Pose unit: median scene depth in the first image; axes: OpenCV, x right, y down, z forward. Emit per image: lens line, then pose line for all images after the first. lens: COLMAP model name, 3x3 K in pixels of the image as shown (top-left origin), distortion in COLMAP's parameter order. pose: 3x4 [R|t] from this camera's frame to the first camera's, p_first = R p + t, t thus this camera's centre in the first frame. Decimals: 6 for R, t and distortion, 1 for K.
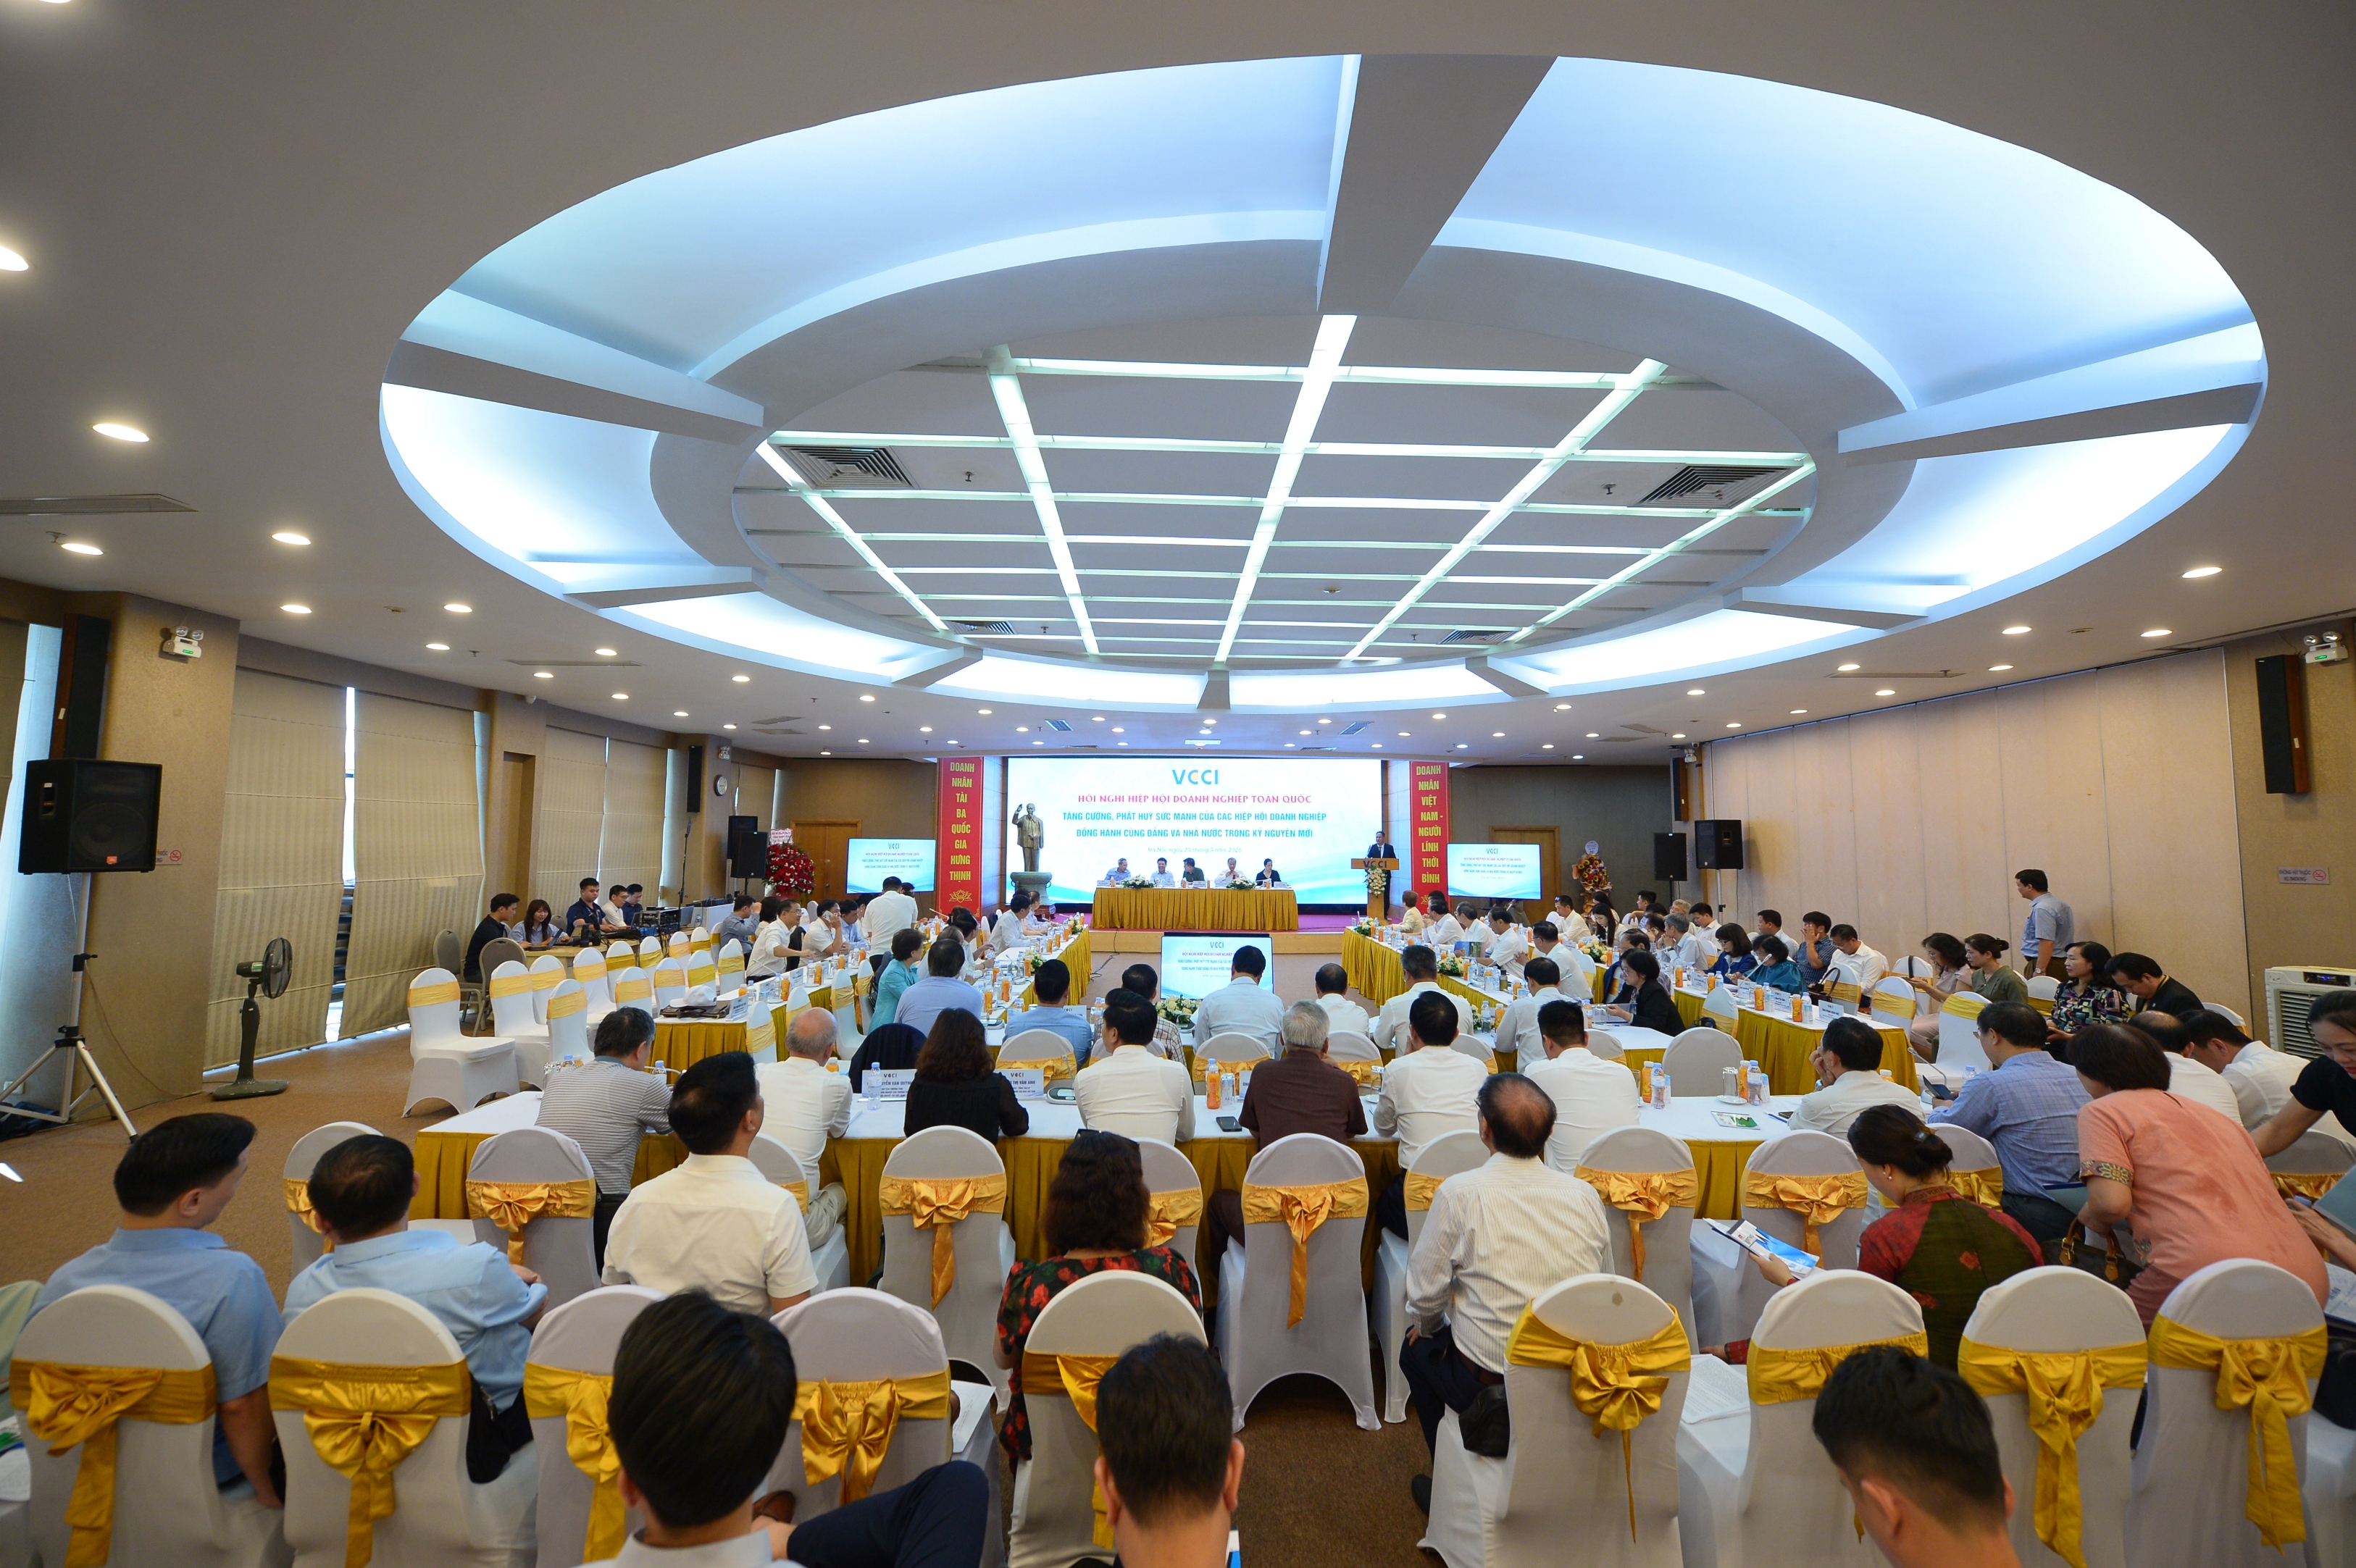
lens RADIAL K [[929.6, 0, 1188.1], [0, 929.6, 775.4], [0, 0, 1]] dist [-0.008252, -0.000374]
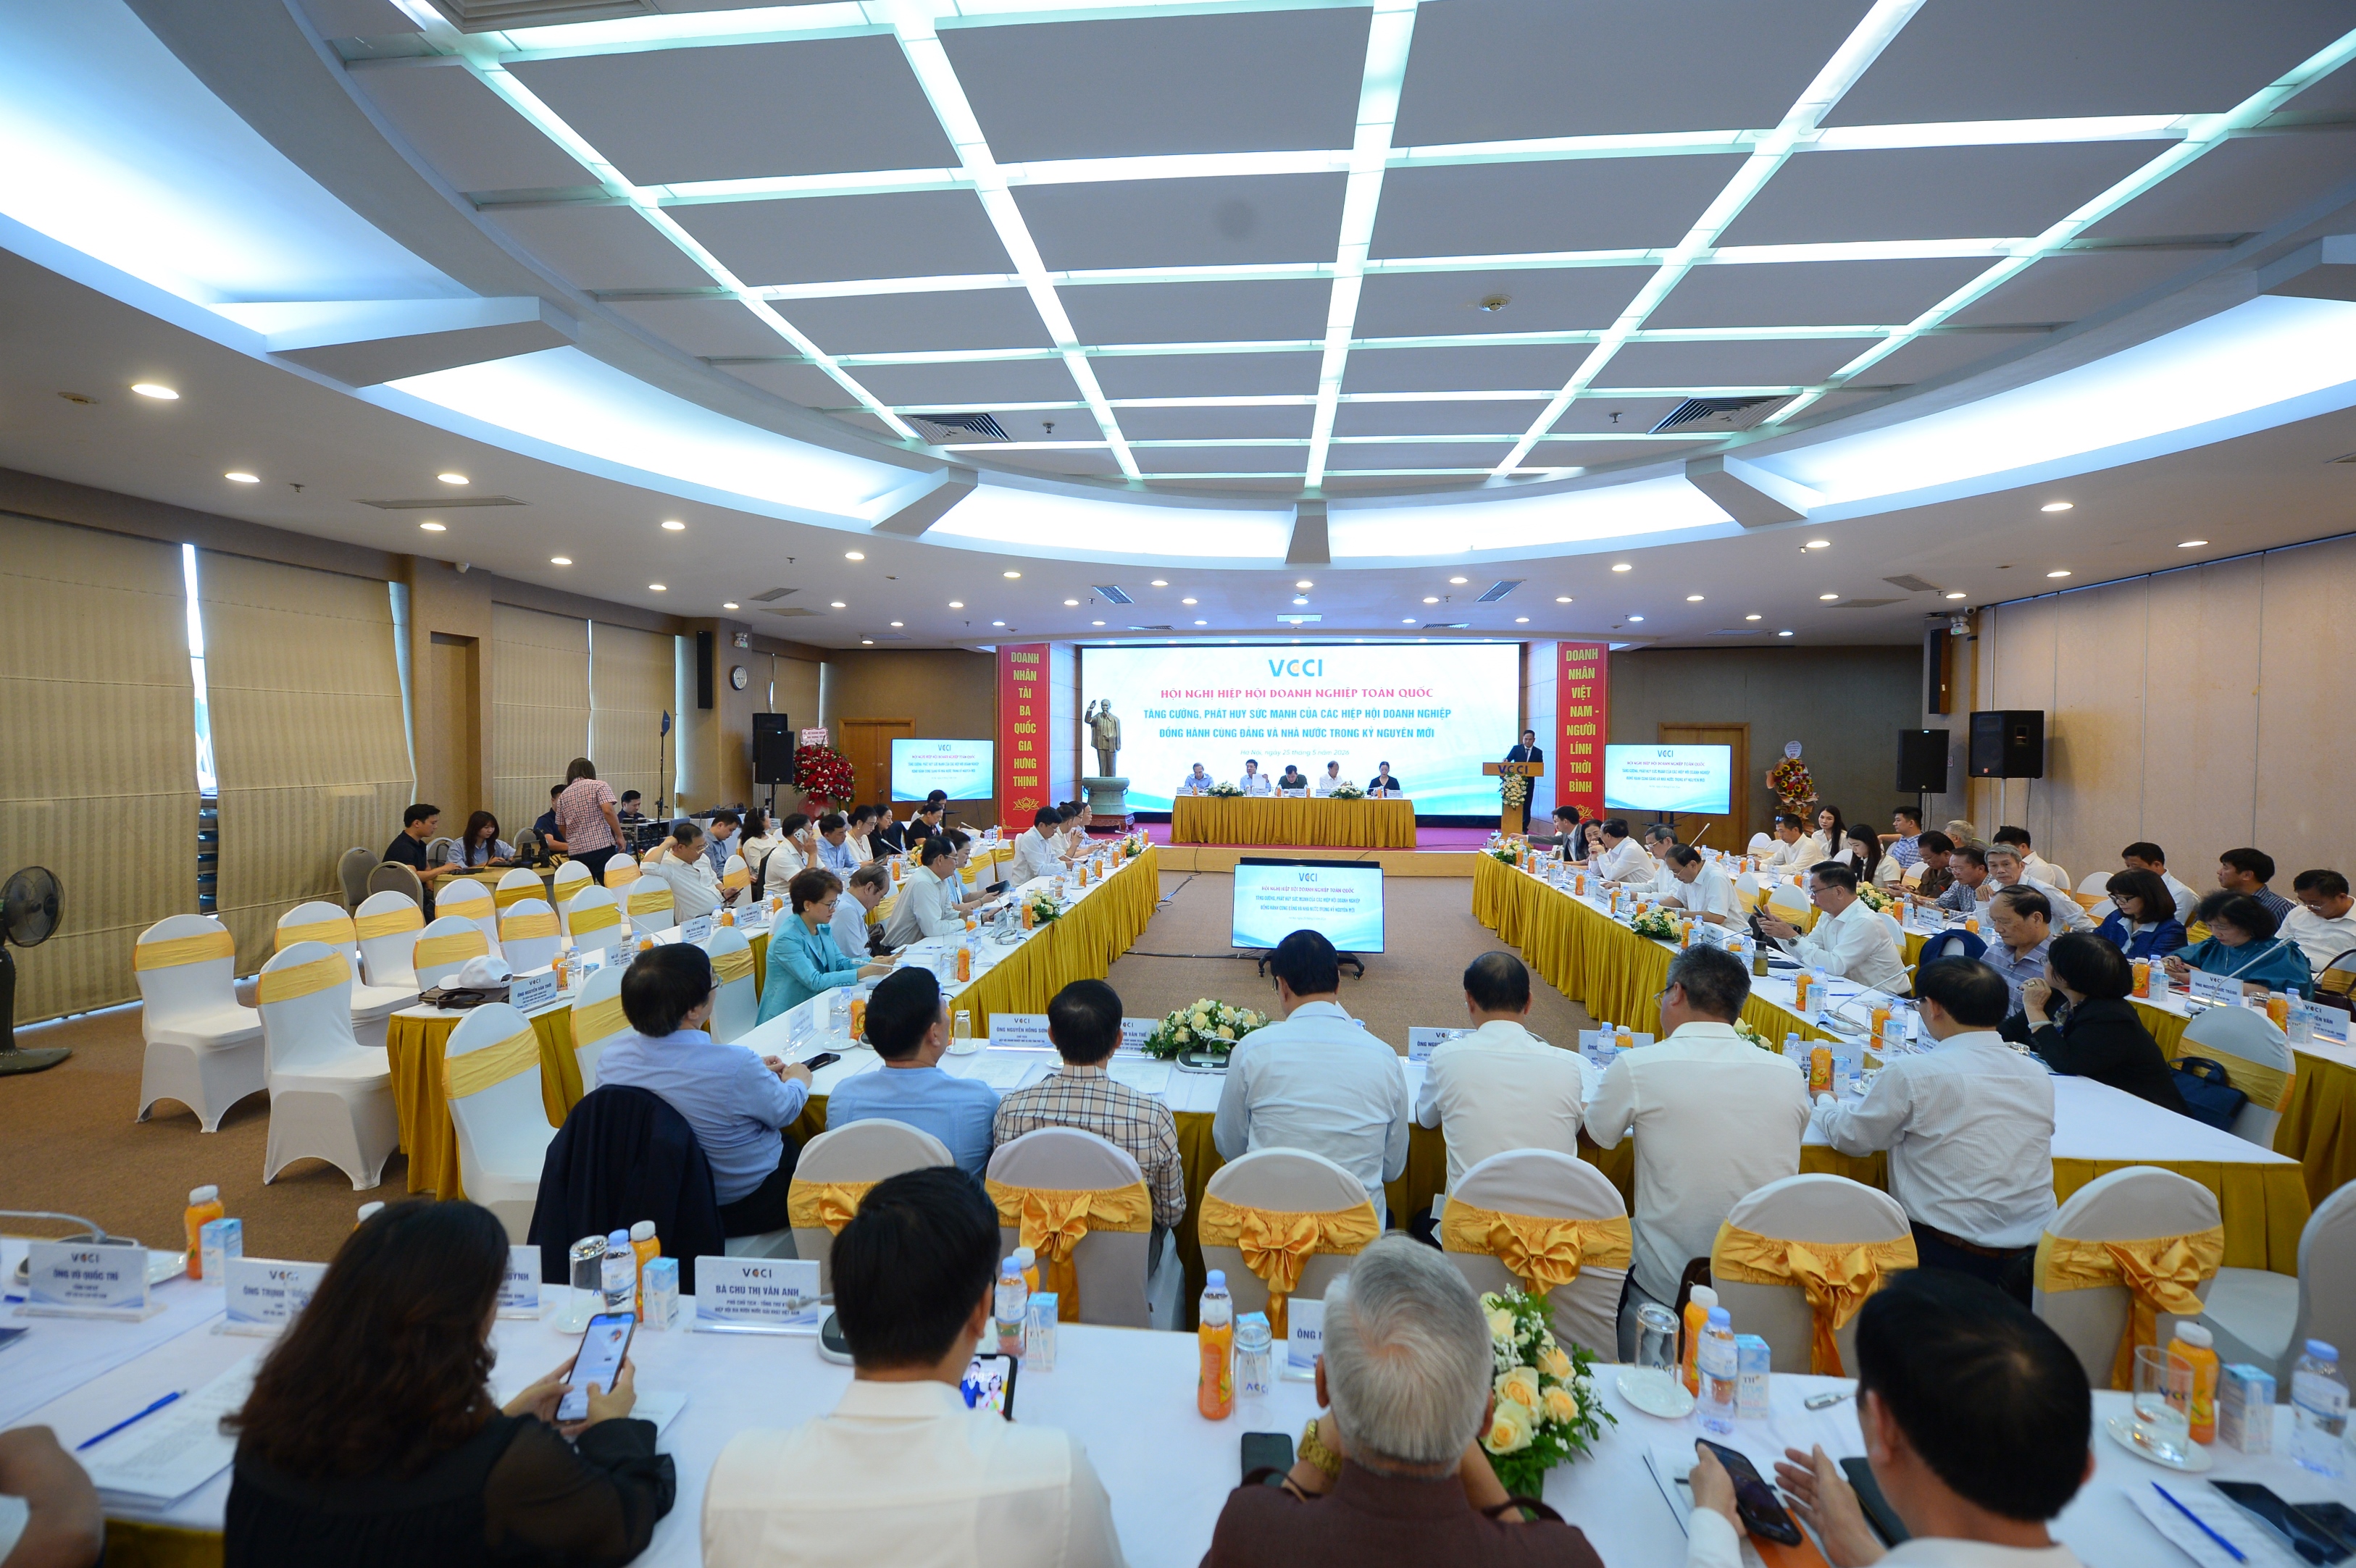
lens RADIAL K [[929.6, 0, 1180.8], [0, 929.6, 774.5], [0, 0, 1]] dist [-0.008252, -0.000374]
pose [[0.991945, 0.003046, -0.126636, 0.018266], [0.009925, 0.994768, 0.101673, 0.017686], [0.126283, -0.102111, 0.986725, 0.197407]]
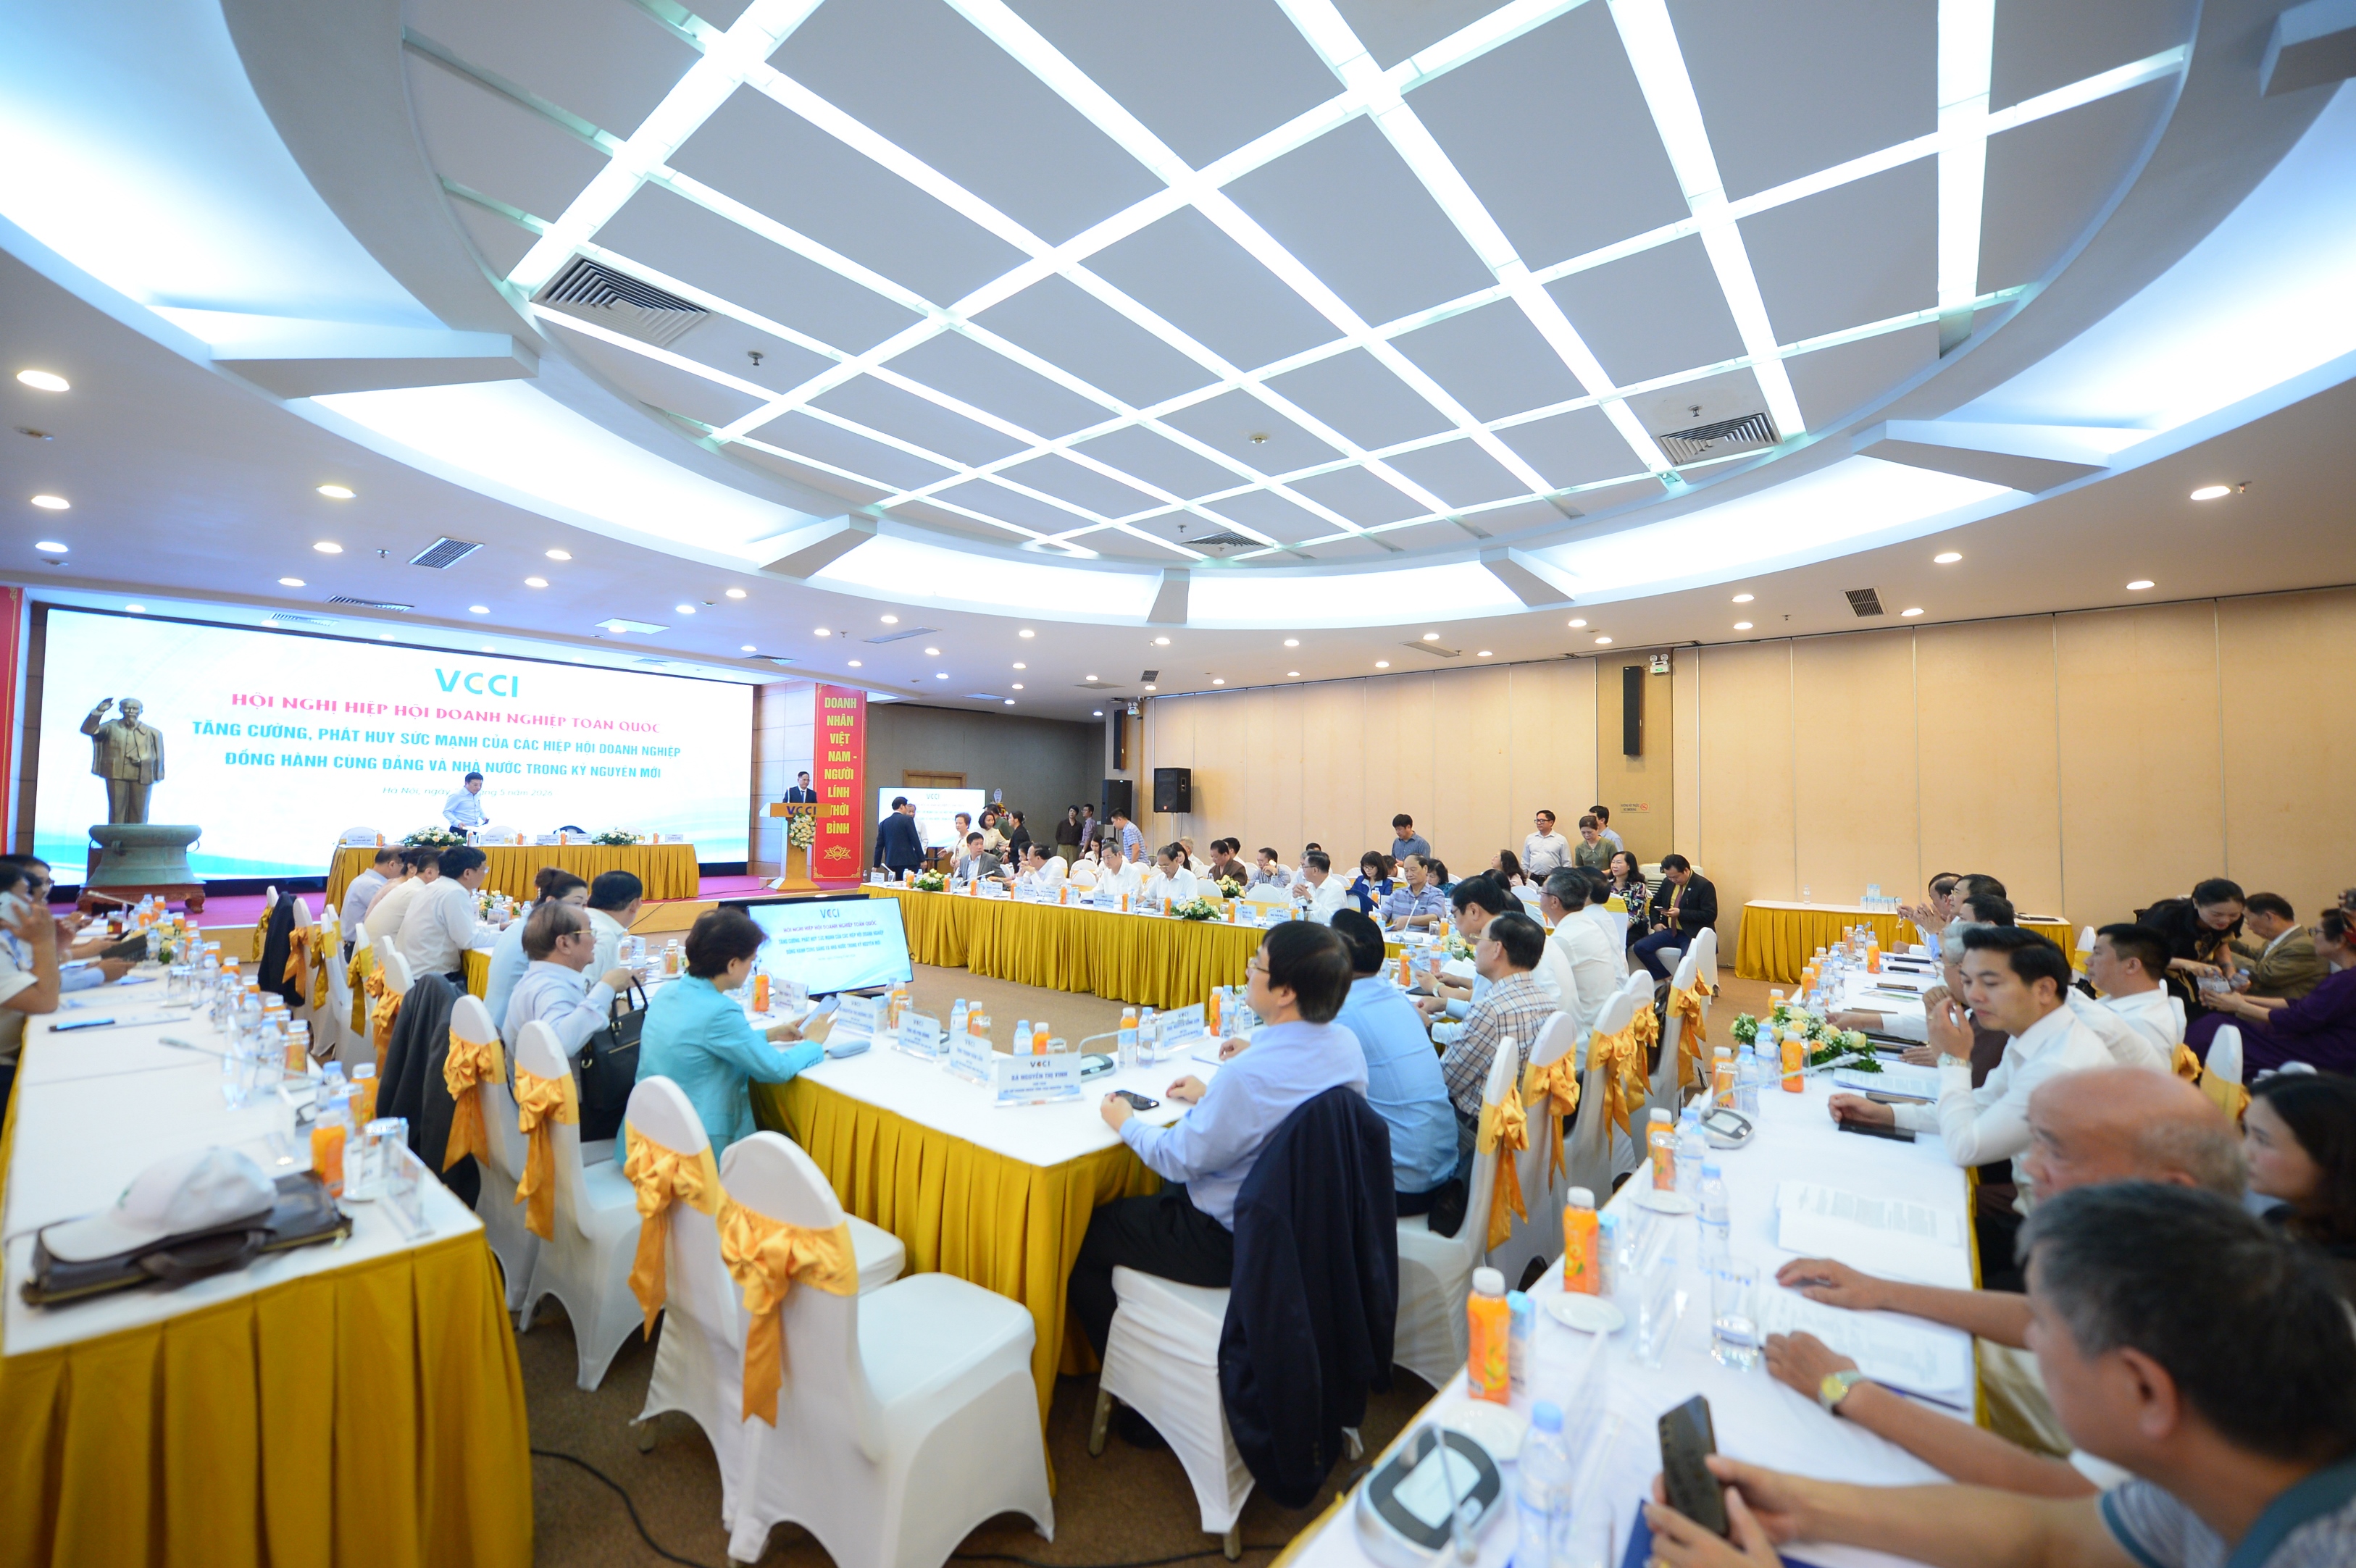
lens RADIAL K [[929.6, 0, 1191.2], [0, 929.6, 778.4], [0, 0, 1]] dist [-0.008252, -0.000374]
pose [[0.653515, 0.029547, 0.756337, -0.245657], [-0.063619, 0.997846, 0.015988, 0.041812], [-0.754235, -0.058565, 0.653987, 0.270610]]
